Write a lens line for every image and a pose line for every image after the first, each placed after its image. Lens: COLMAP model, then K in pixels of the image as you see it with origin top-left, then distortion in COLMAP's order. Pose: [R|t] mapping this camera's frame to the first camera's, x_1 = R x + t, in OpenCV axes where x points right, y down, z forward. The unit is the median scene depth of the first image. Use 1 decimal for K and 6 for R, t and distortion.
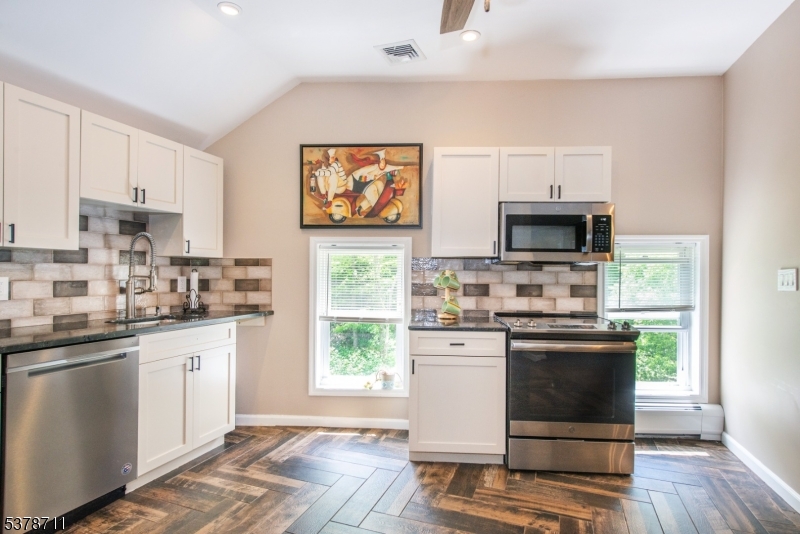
lens RADIAL K [[432.2, 0, 395.2], [0, 432.2, 270.6], [0, 0, 1]] dist [0.010123, -0.000597]
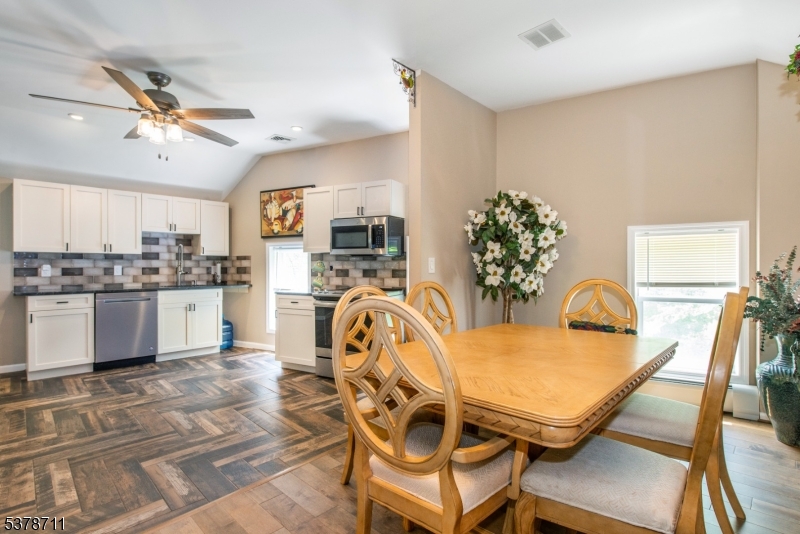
lens RADIAL K [[387.1, 0, 399.1], [0, 387.1, 264.6], [0, 0, 1]] dist [0.002612, -0.000061]
pose [[0.906988, -0.008438, -0.421071, 0.985338], [0.009258, 0.999957, -0.000097, 0.015974], [0.421054, -0.003811, 0.907028, -0.211148]]
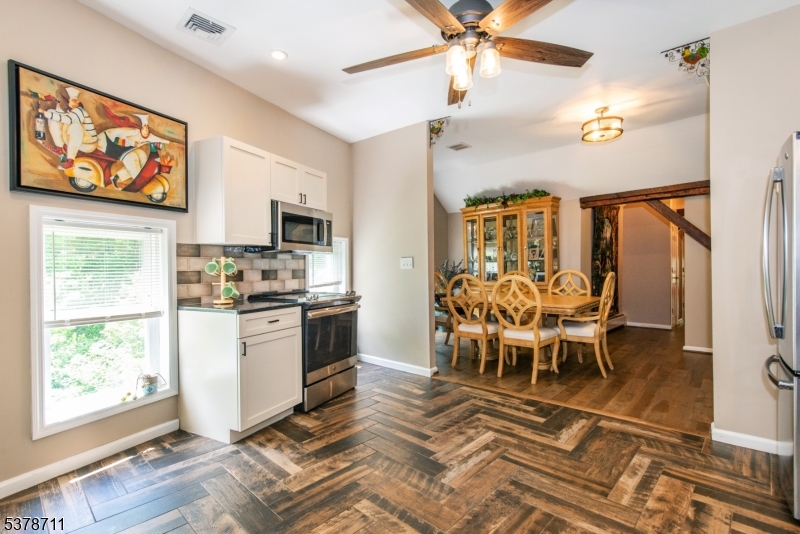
lens RADIAL K [[385.8, 0, 396.6], [0, 385.8, 269.8], [0, 0, 1]] dist [0.009074, -0.001461]
pose [[0.391091, -0.016286, 0.920208, -0.543976], [0.008165, 0.999865, 0.014225, 0.019458], [-0.920316, 0.001950, 0.391172, 0.247550]]
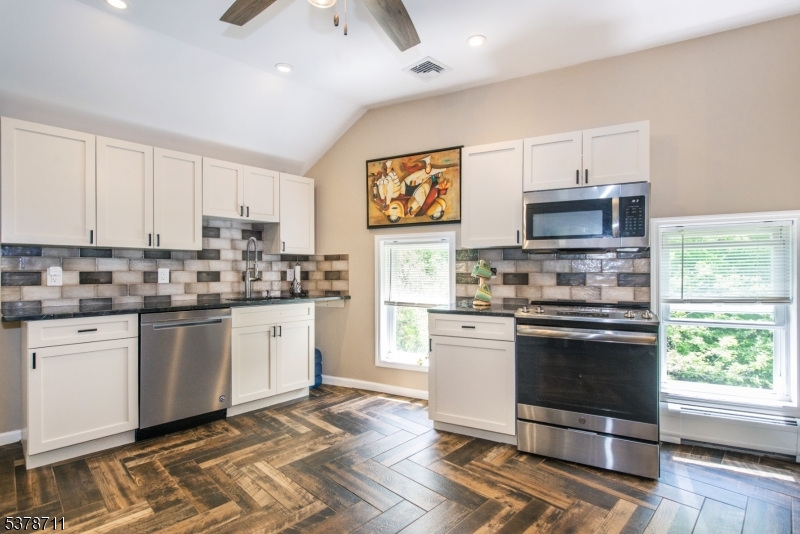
lens RADIAL K [[385.8, 0, 396.6], [0, 385.8, 269.8], [0, 0, 1]] dist [0.009074, -0.001461]
pose [[0.914527, -0.010941, -0.404377, 0.303516], [0.011146, 0.999936, -0.001847, 0.021777], [0.404371, -0.002818, 0.914591, 0.033419]]
